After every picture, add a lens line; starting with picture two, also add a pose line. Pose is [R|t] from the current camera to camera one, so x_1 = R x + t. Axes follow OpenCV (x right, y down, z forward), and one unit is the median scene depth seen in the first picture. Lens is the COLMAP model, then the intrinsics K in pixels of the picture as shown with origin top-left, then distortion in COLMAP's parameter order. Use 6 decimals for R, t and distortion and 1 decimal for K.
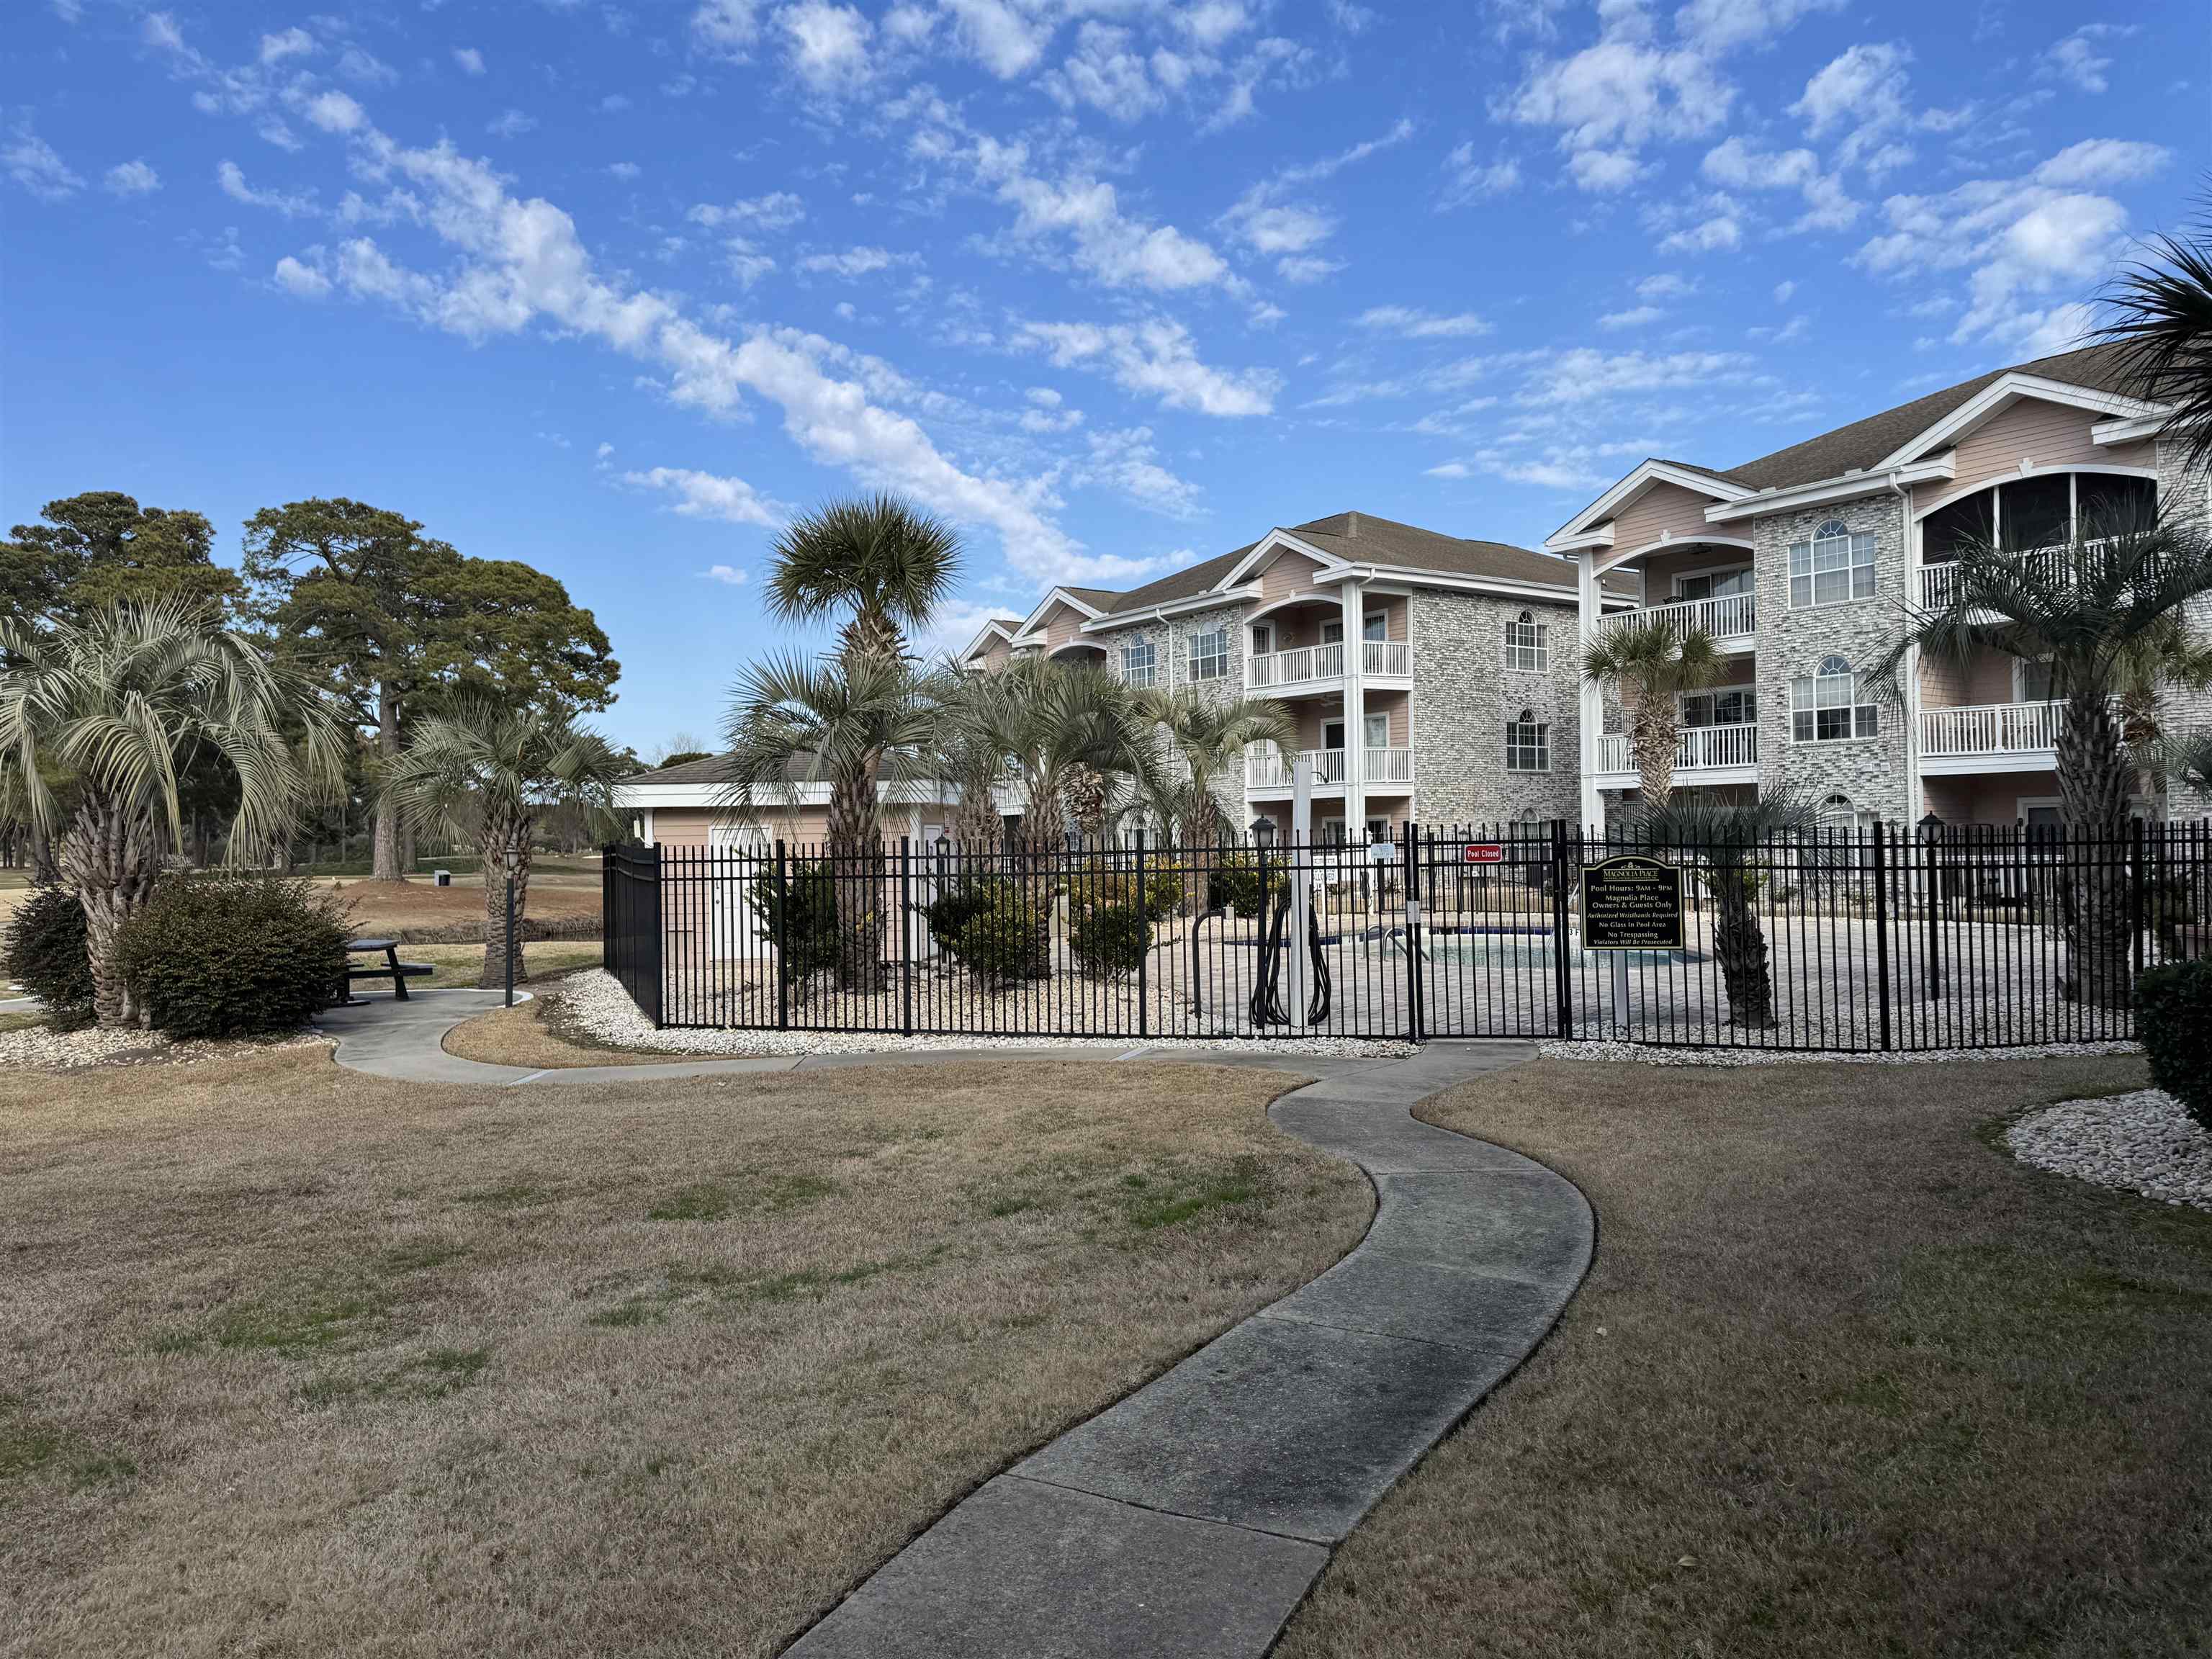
lens RADIAL K [[1593.0, 0, 1102.4], [0, 1593.0, 801.1], [0, 0, 1]] dist [0.078433, -0.074103]
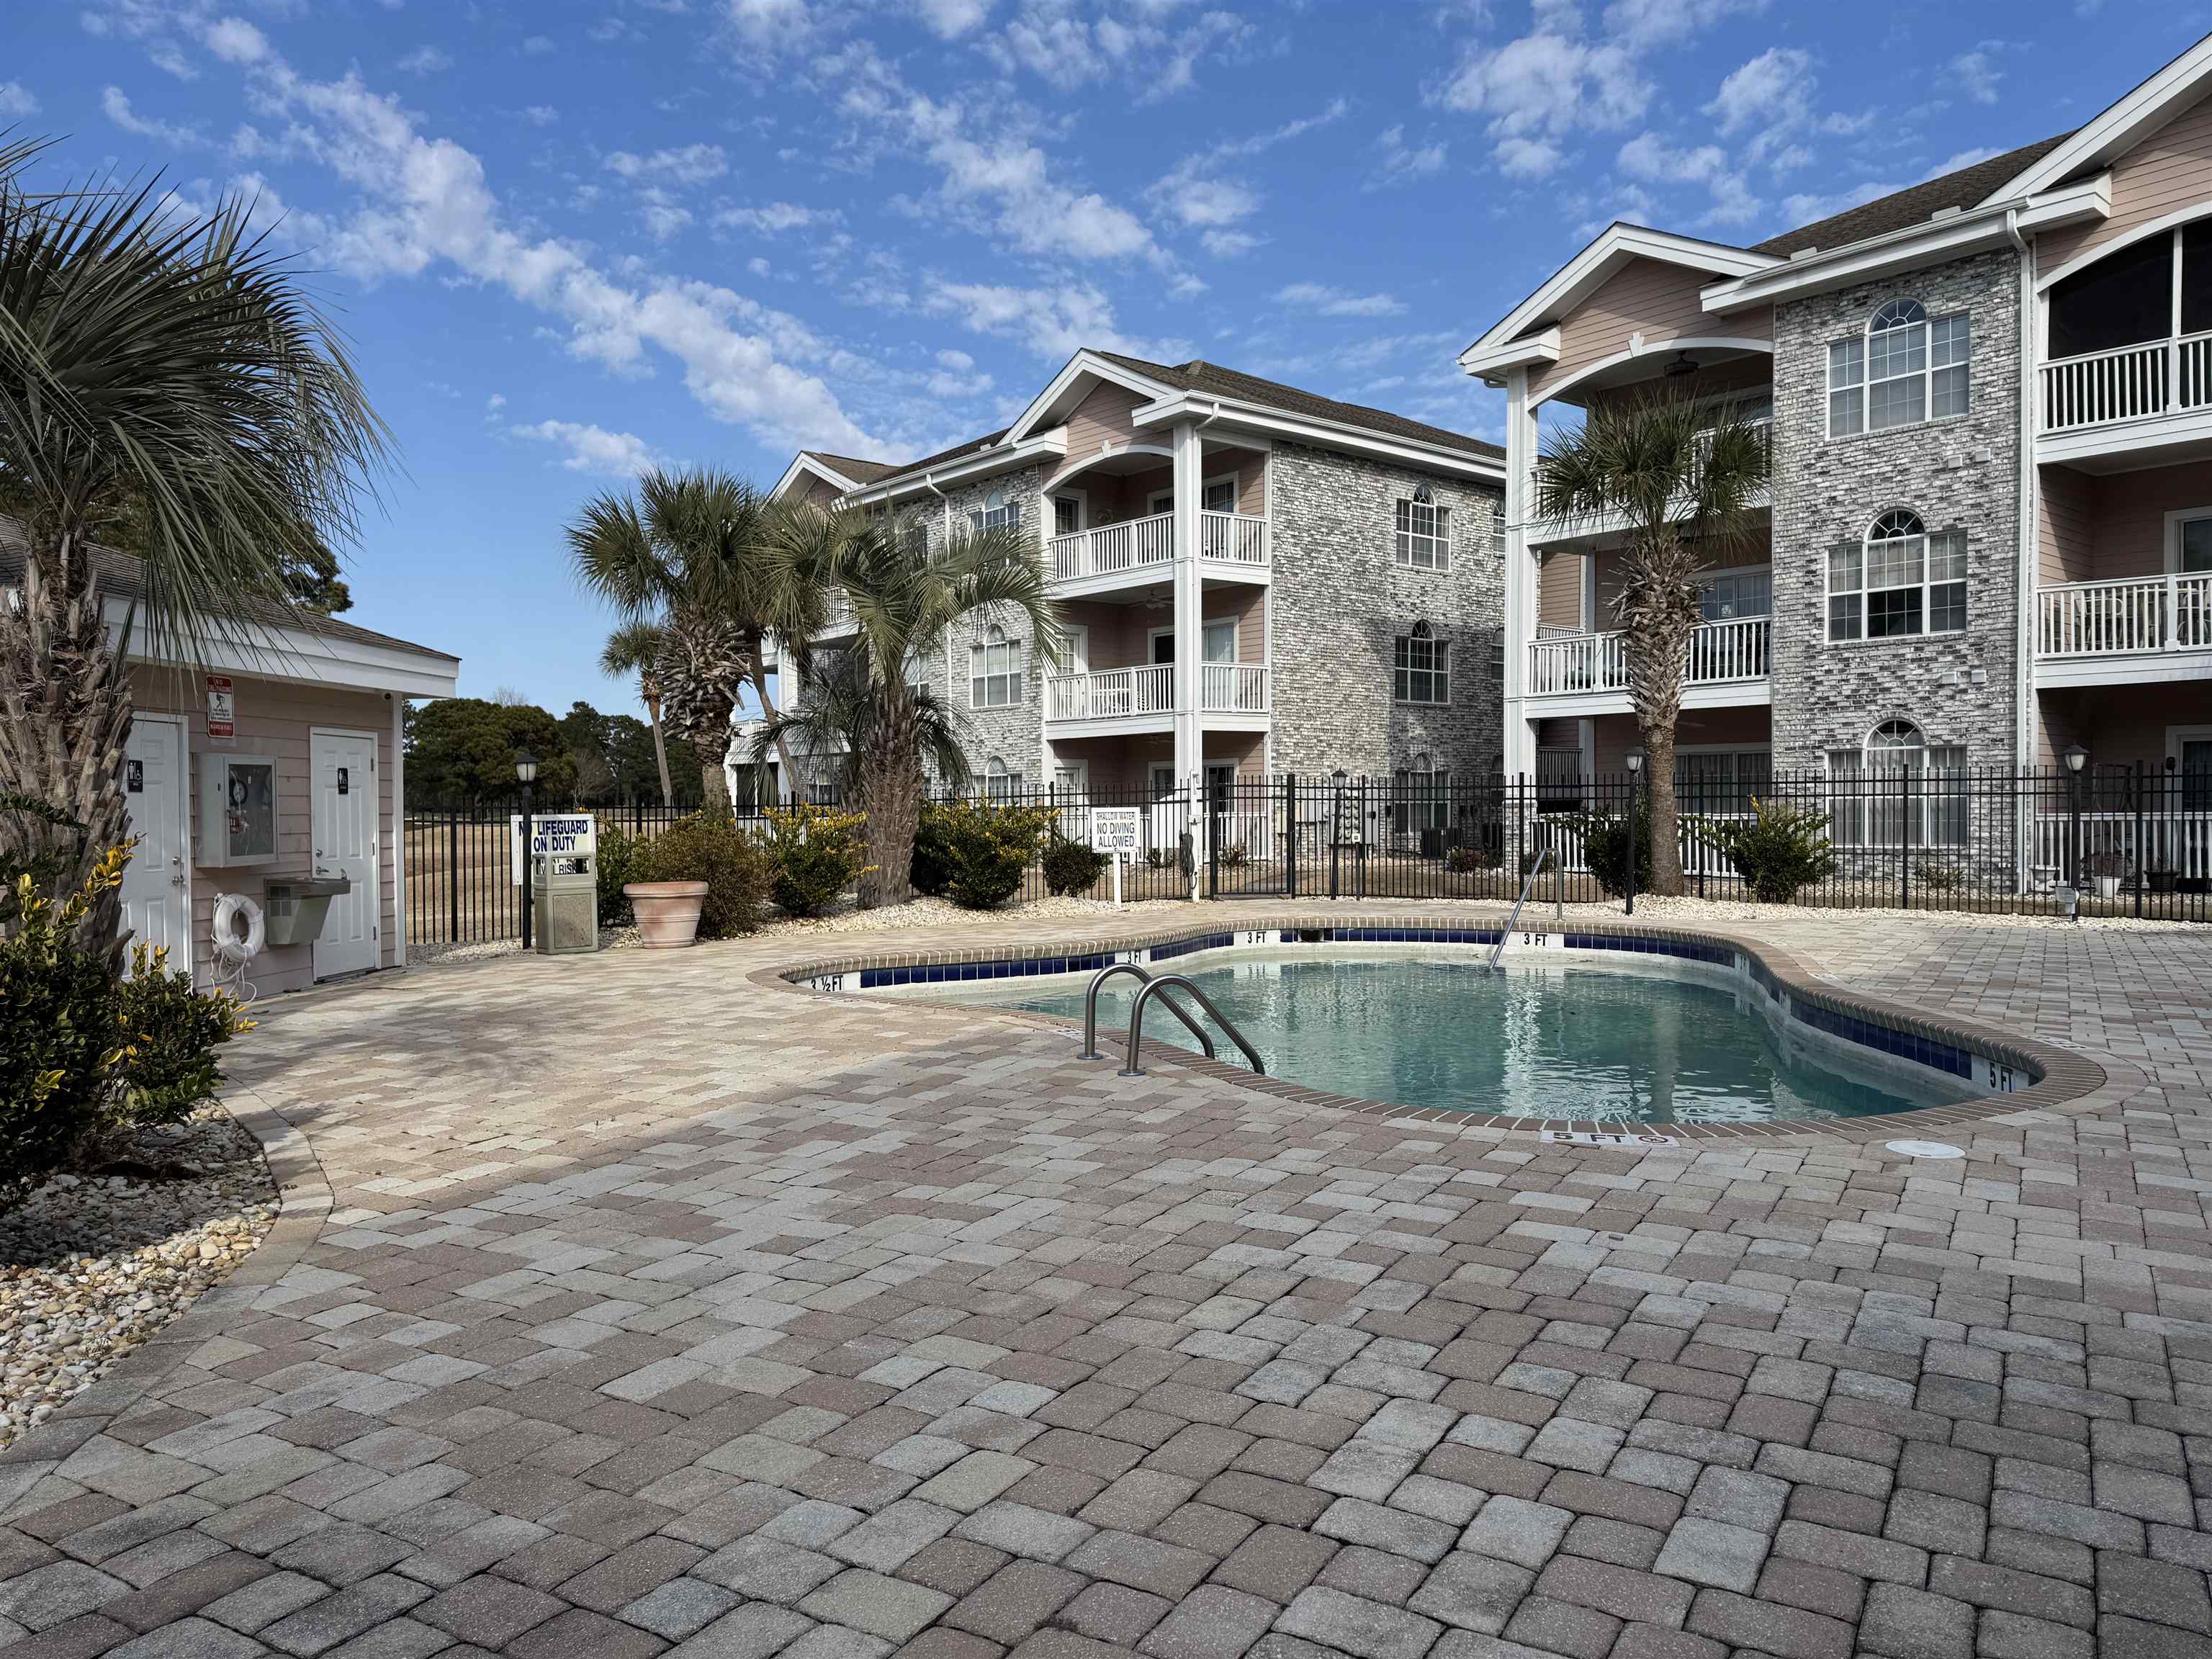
lens RADIAL K [[1560.6, 0, 1106.0], [0, 1560.6, 829.5], [0, 0, 1]] dist [0.044498, 0.002139]
pose [[0.996740, 0.007016, 0.080379, 0.067078], [-0.009948, 0.999297, 0.036136, 0.016697], [-0.080069, -0.036818, 0.996109, 0.312407]]
